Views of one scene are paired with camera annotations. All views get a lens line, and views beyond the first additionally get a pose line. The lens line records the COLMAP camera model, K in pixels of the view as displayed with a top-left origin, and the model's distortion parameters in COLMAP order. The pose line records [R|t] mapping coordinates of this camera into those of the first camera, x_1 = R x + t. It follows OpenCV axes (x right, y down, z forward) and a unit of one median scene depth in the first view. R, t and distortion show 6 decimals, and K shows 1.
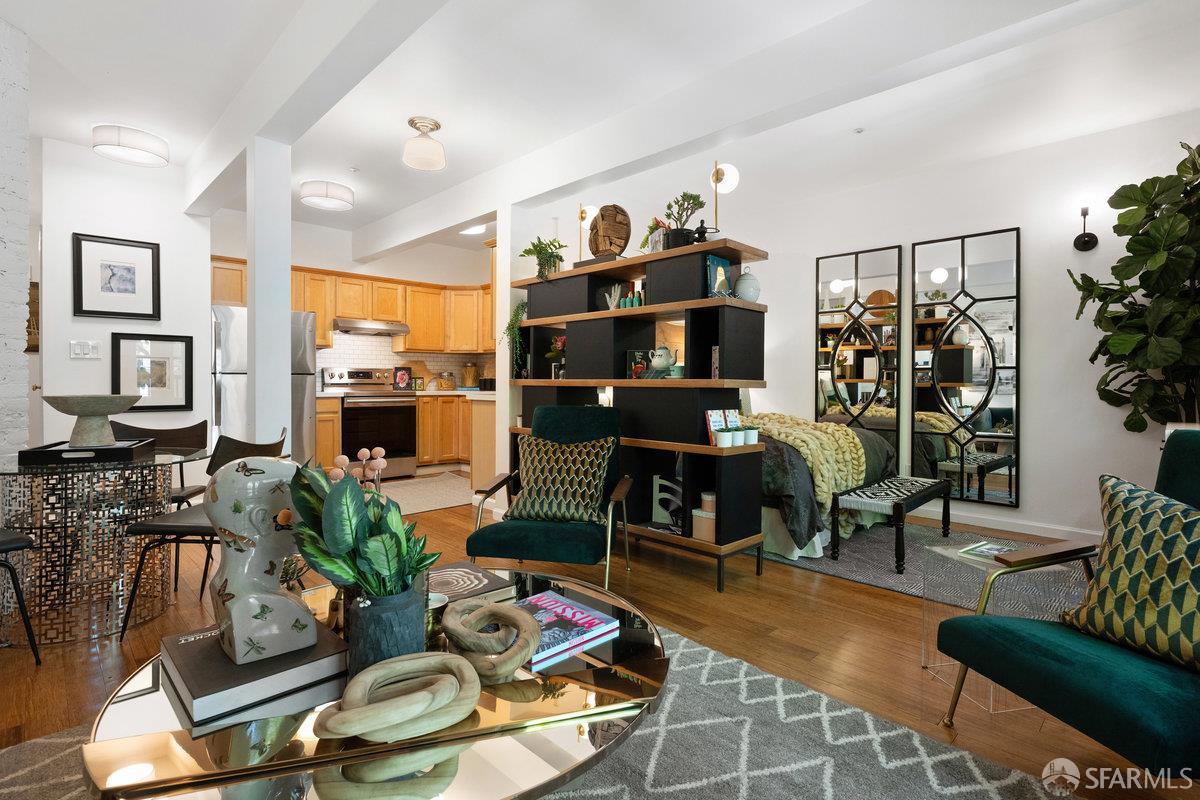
lens RADIAL K [[575.8, 0, 604.3], [0, 575.8, 381.7], [0, 0, 1]] dist [0.001237, 0.000160]
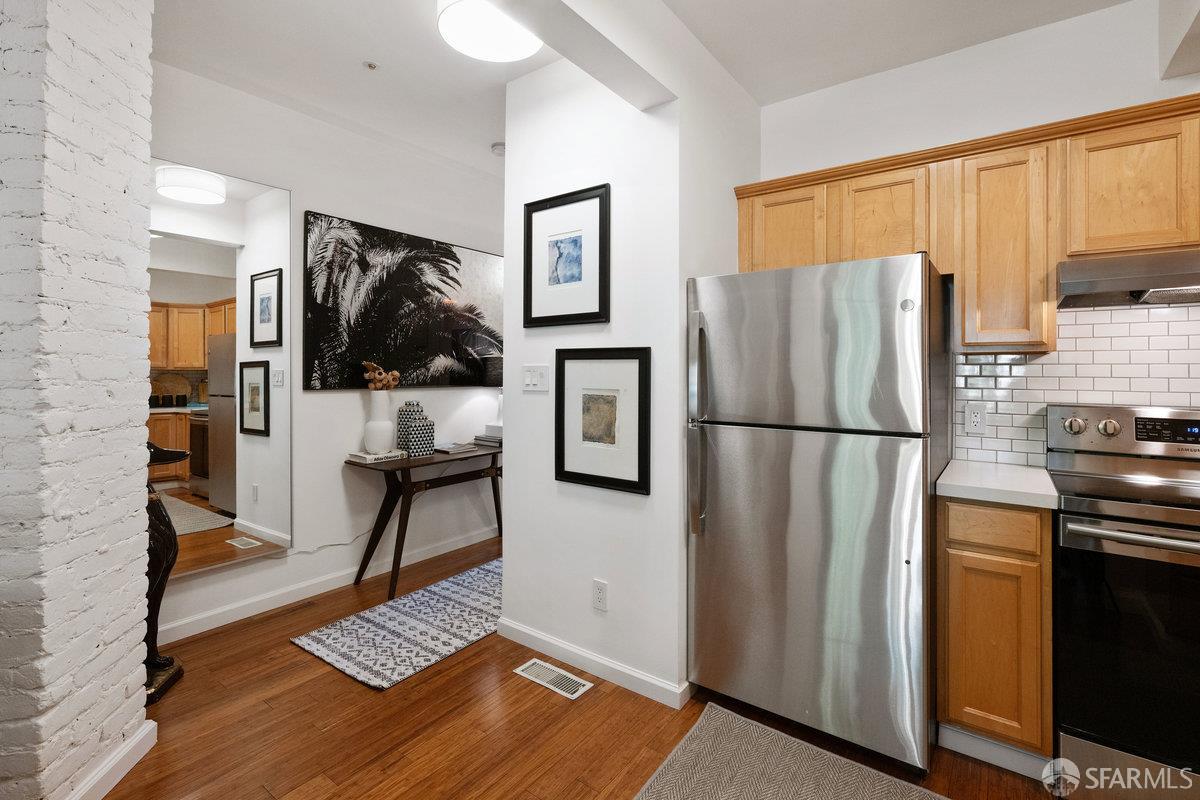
lens RADIAL K [[548.8, 0, 598.5], [0, 548.8, 364.6], [0, 0, 1]] dist [-0.000892, -0.000203]
pose [[0.151042, -0.013771, -0.988431, -0.312943], [-0.007970, 0.999853, -0.015148, -0.070748], [0.988495, 0.010166, 0.150911, 1.116699]]
